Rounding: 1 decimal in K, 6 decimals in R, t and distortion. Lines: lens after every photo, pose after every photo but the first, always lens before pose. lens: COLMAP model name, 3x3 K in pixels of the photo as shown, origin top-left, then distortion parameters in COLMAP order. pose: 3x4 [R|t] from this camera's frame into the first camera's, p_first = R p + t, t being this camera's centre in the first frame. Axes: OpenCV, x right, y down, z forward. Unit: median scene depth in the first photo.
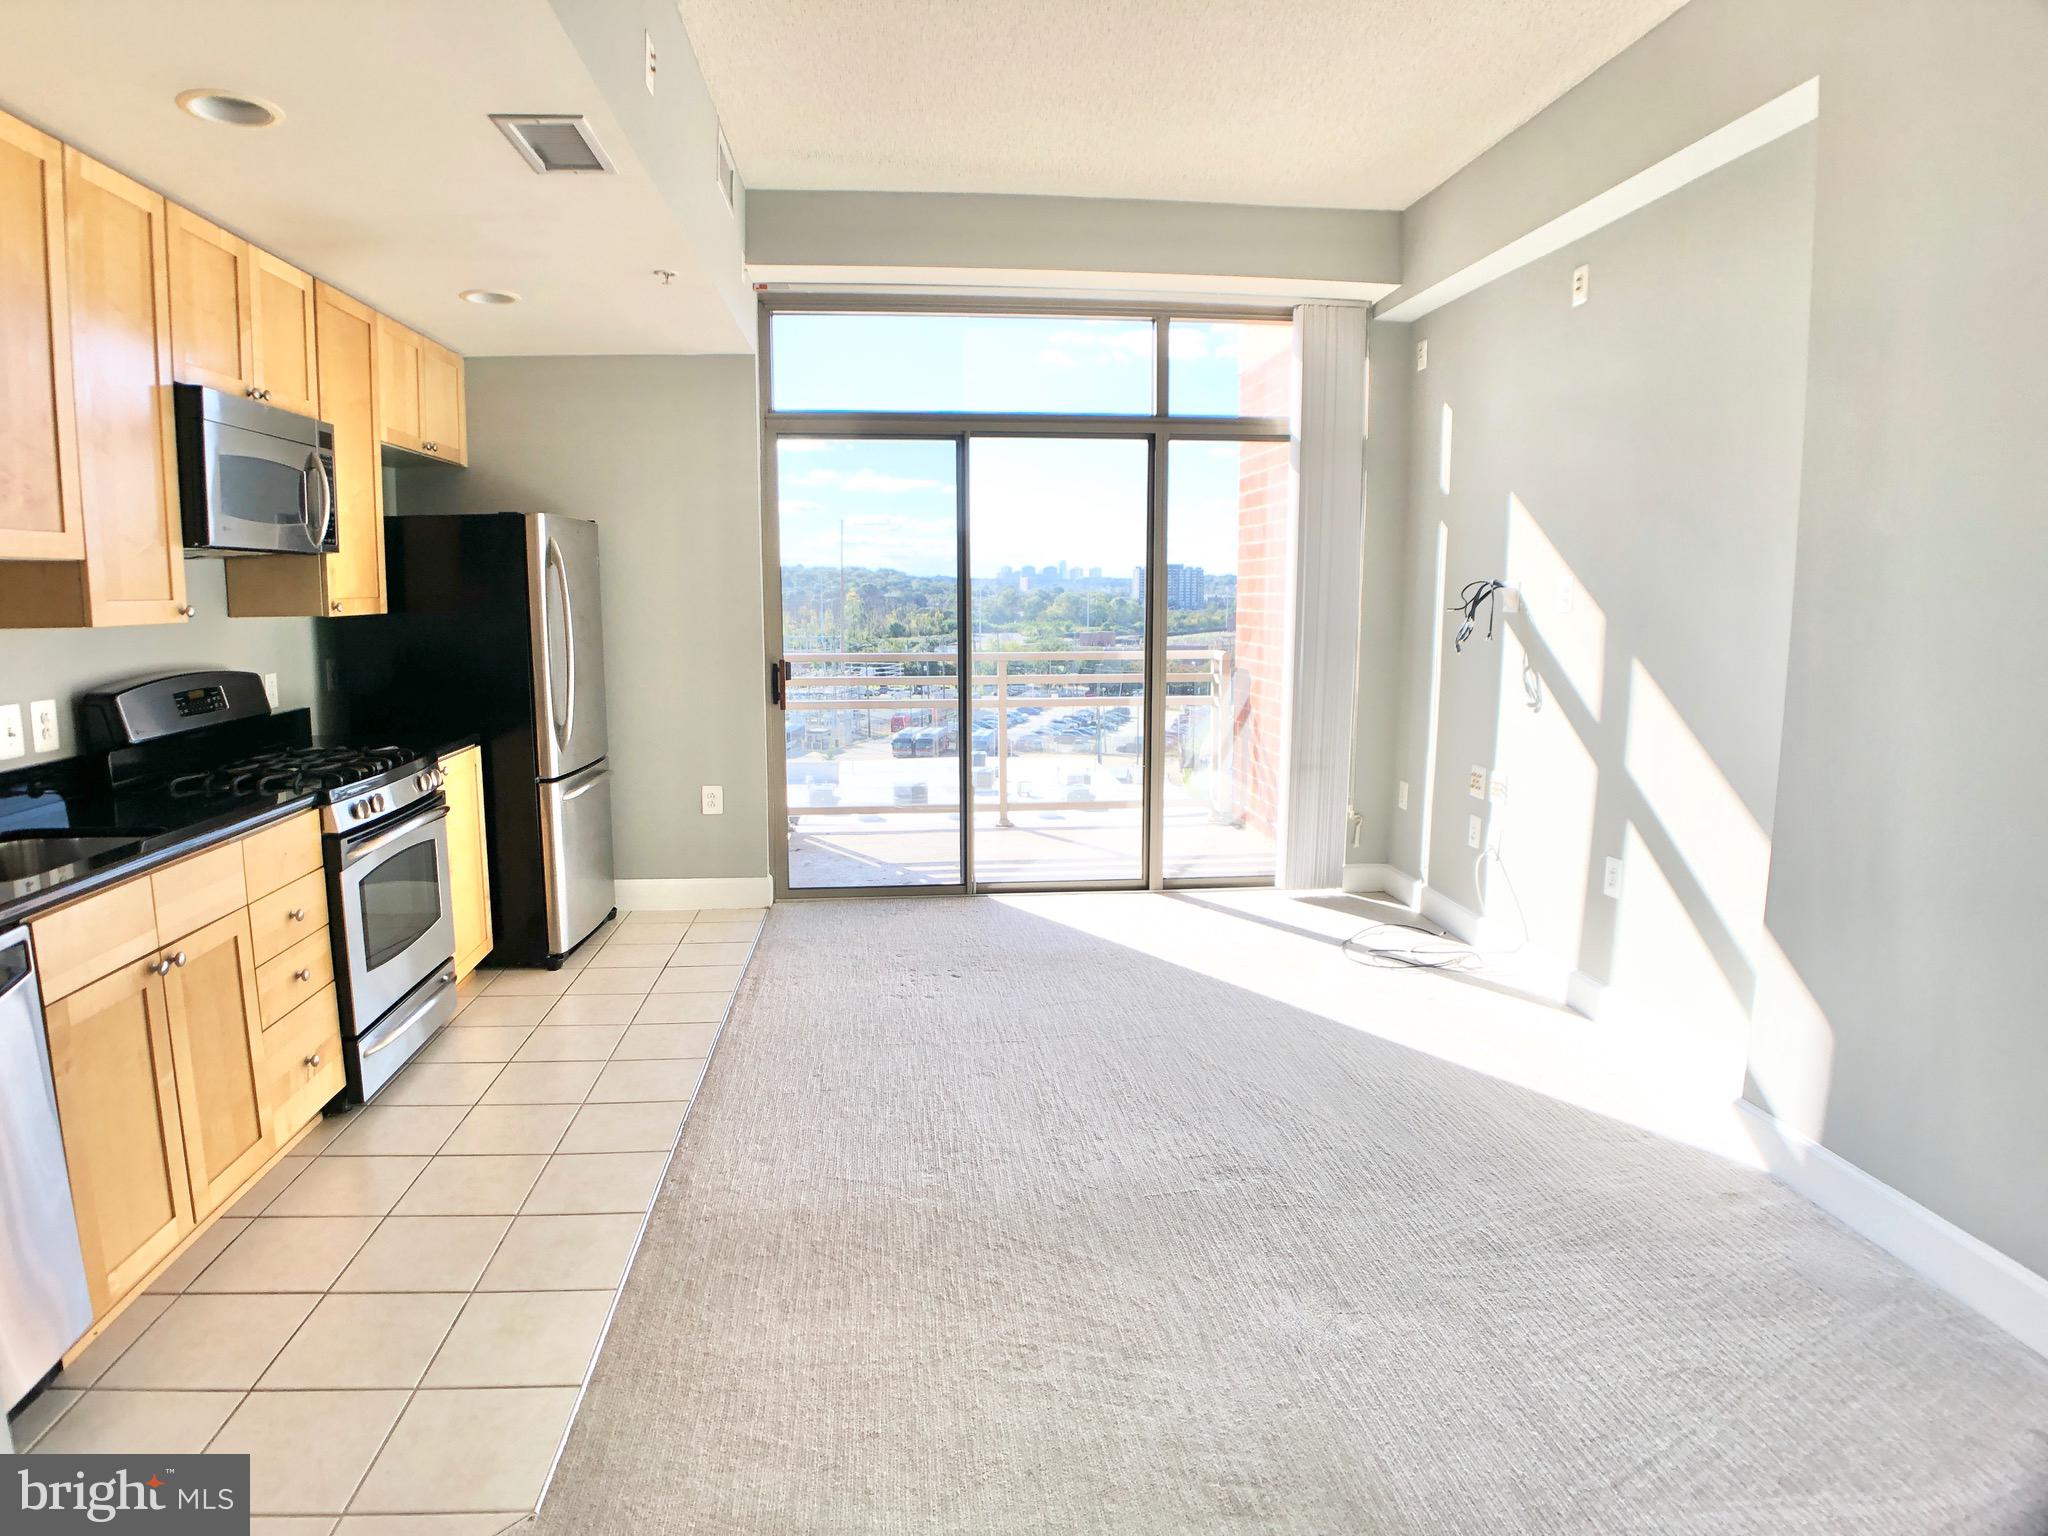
lens RADIAL K [[1165.3, 0, 999.4], [0, 1165.3, 743.5], [0, 0, 1]] dist [-0.092559, 0.017198]
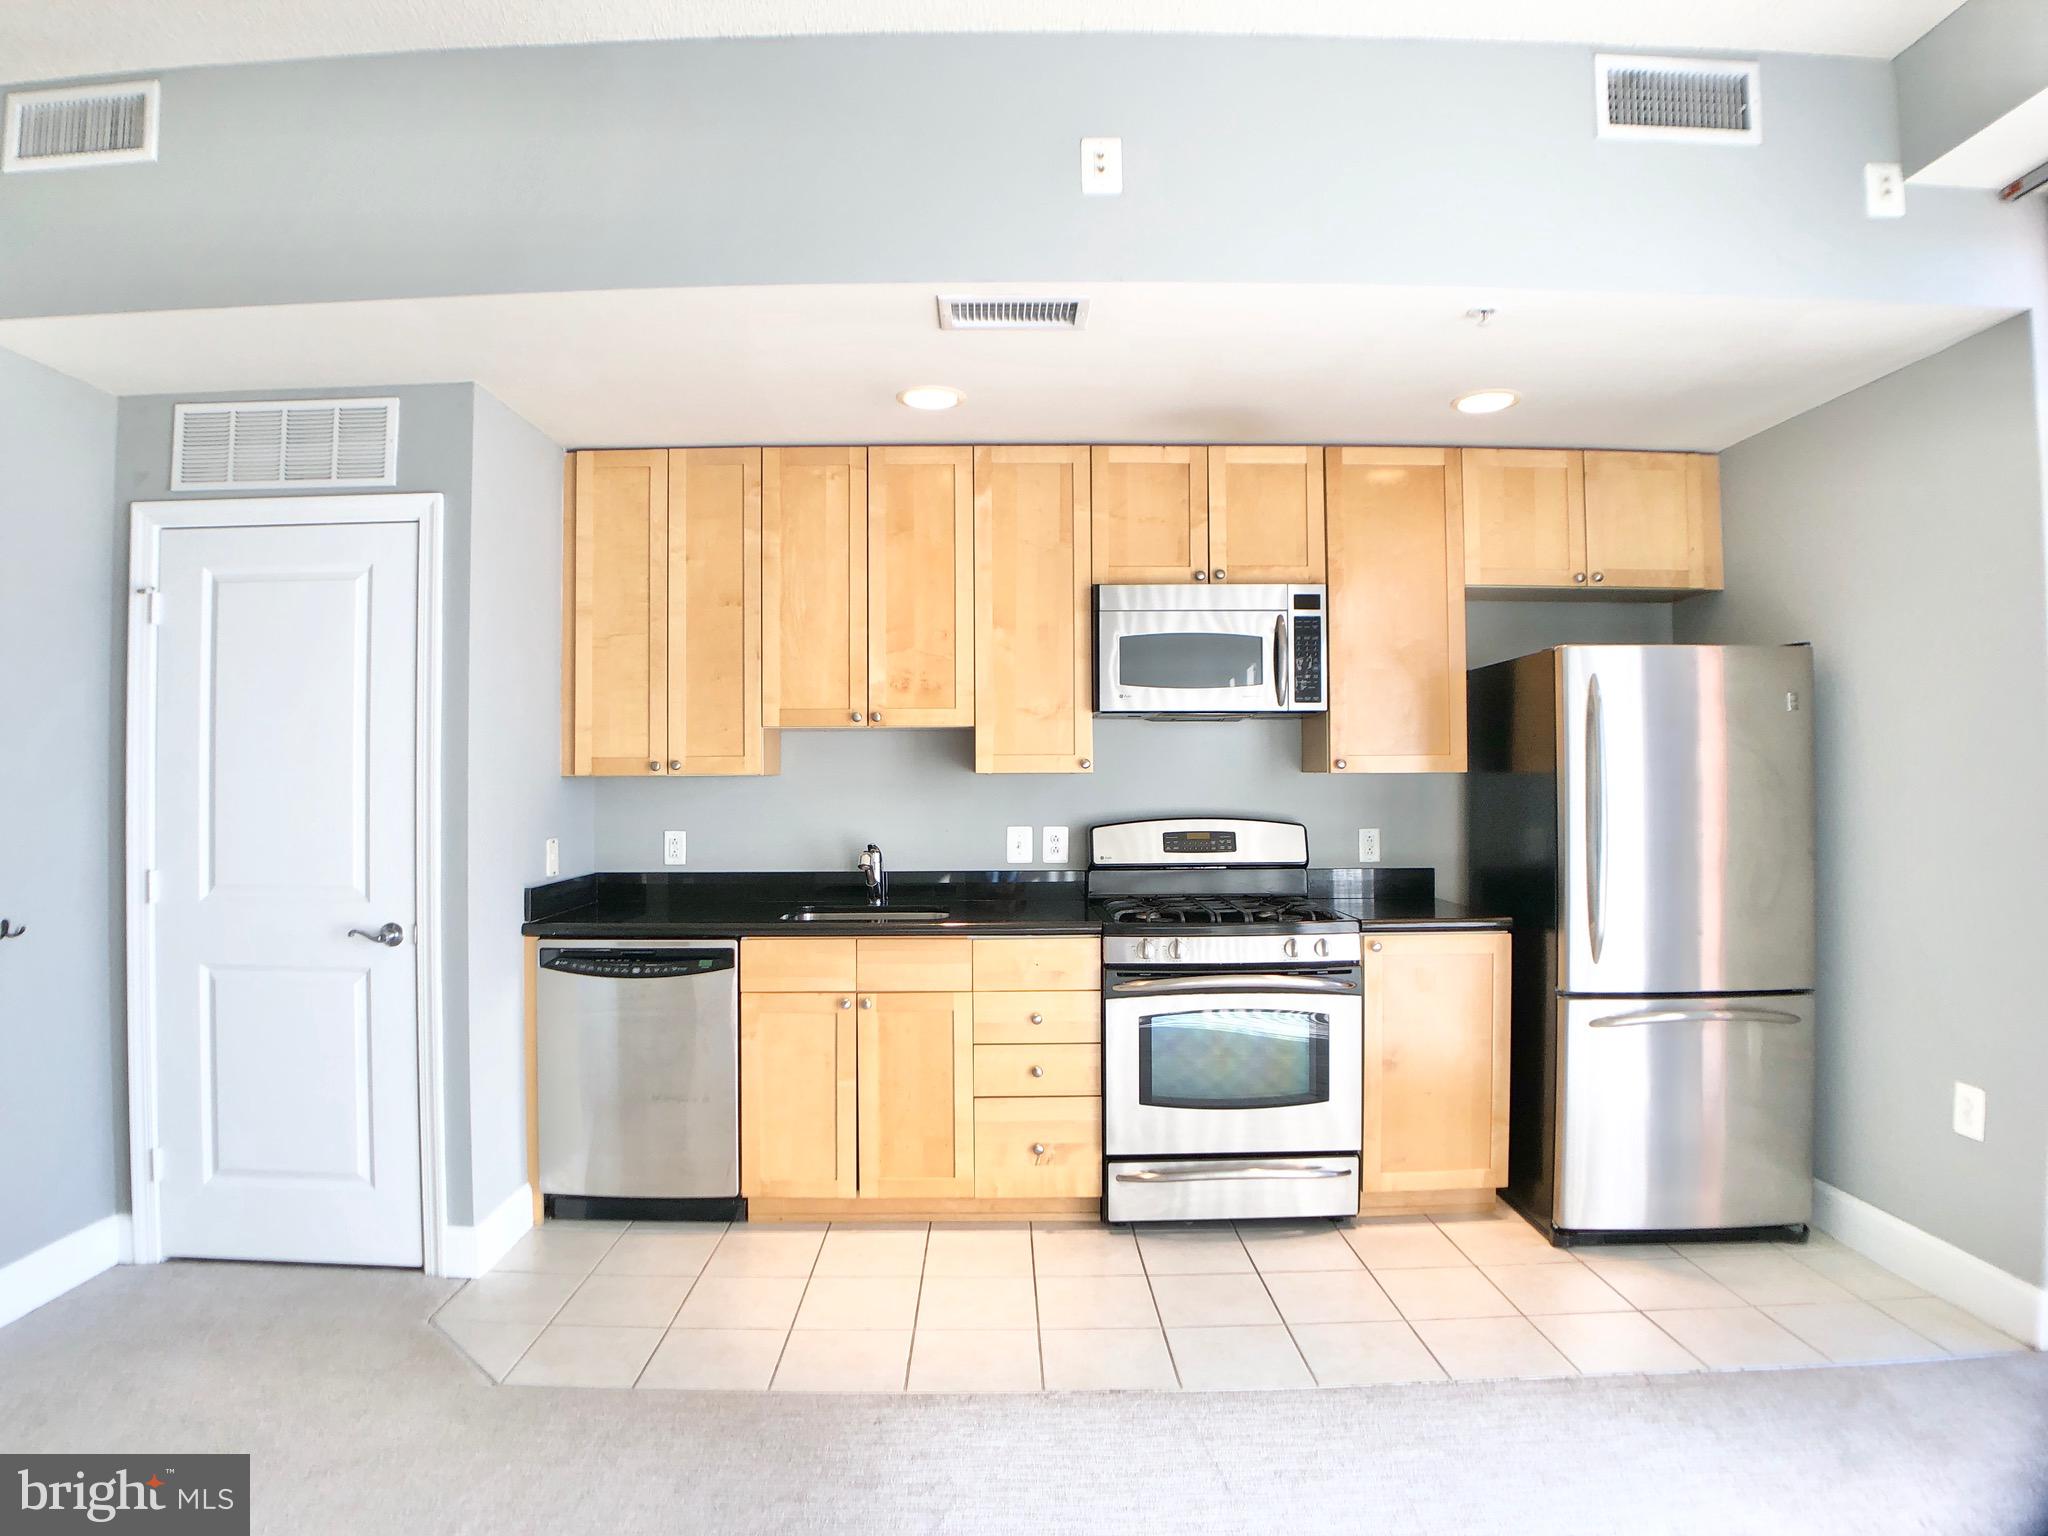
lens RADIAL K [[1165.3, 0, 1004.4], [0, 1165.3, 752.9], [0, 0, 1]] dist [-0.092559, 0.017198]
pose [[-0.092396, -0.017593, -0.995567, 0.351862], [-0.126437, 0.991958, -0.005794, -0.067129], [0.987662, 0.125341, -0.093877, 0.618167]]
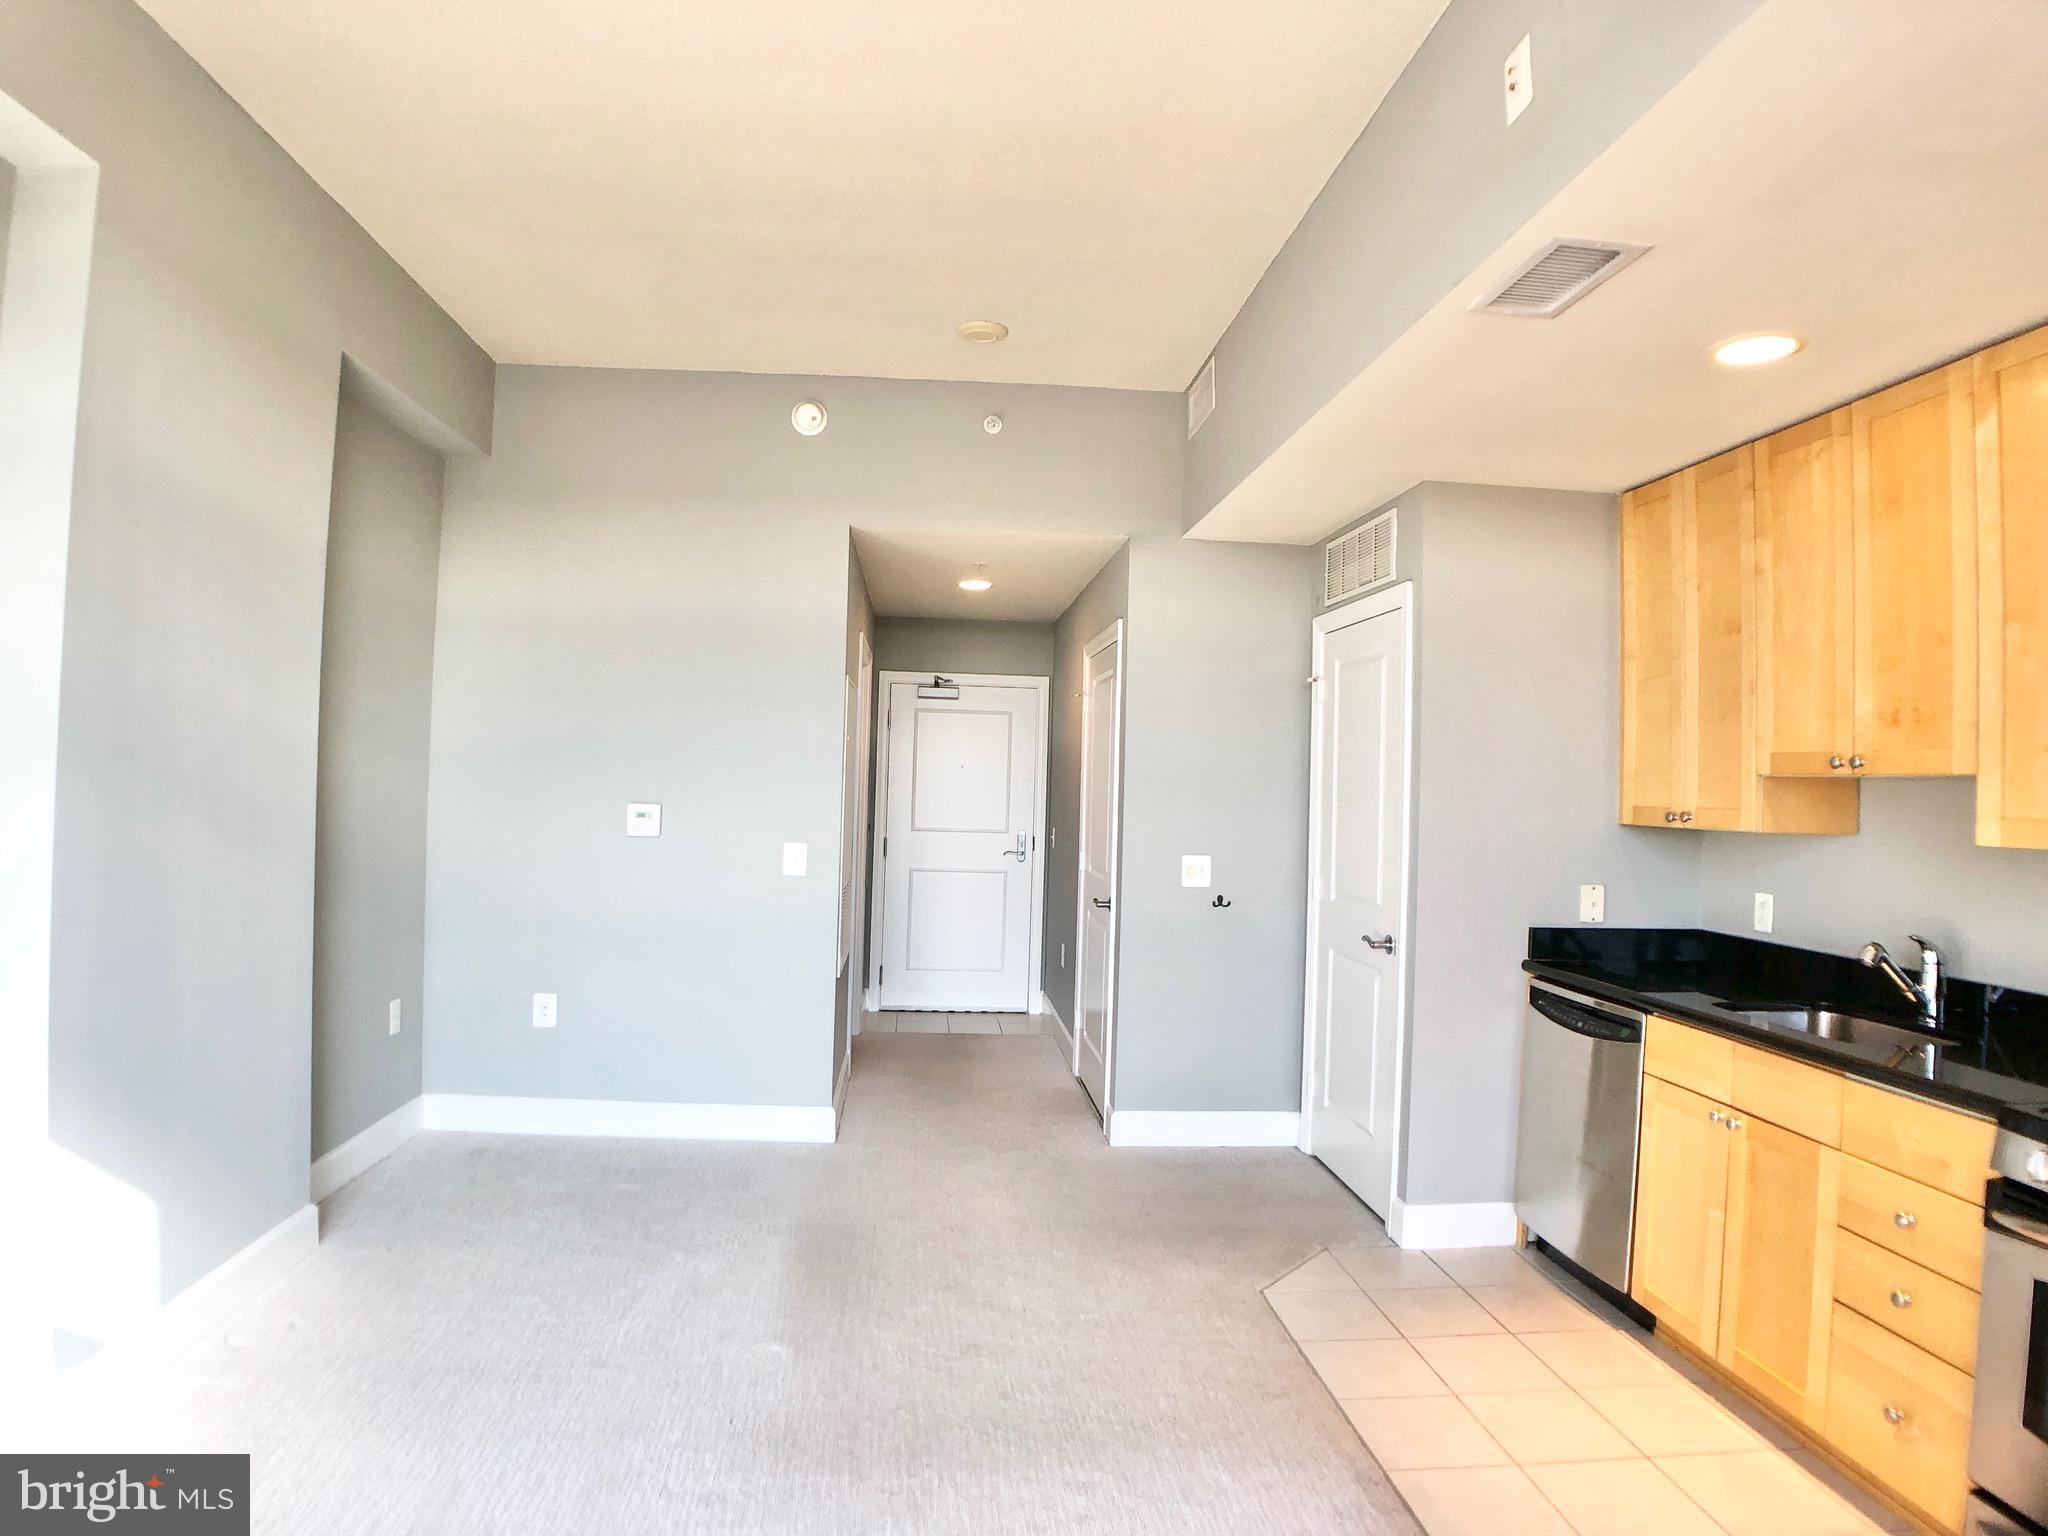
lens RADIAL K [[1165.3, 0, 994.3], [0, 1165.3, 753.9], [0, 0, 1]] dist [-0.092559, 0.017198]
pose [[-0.999128, -0.030940, 0.028036, -0.003686], [-0.027655, 0.993456, 0.110819, -0.139009], [-0.031281, 0.109947, -0.993445, 1.023995]]
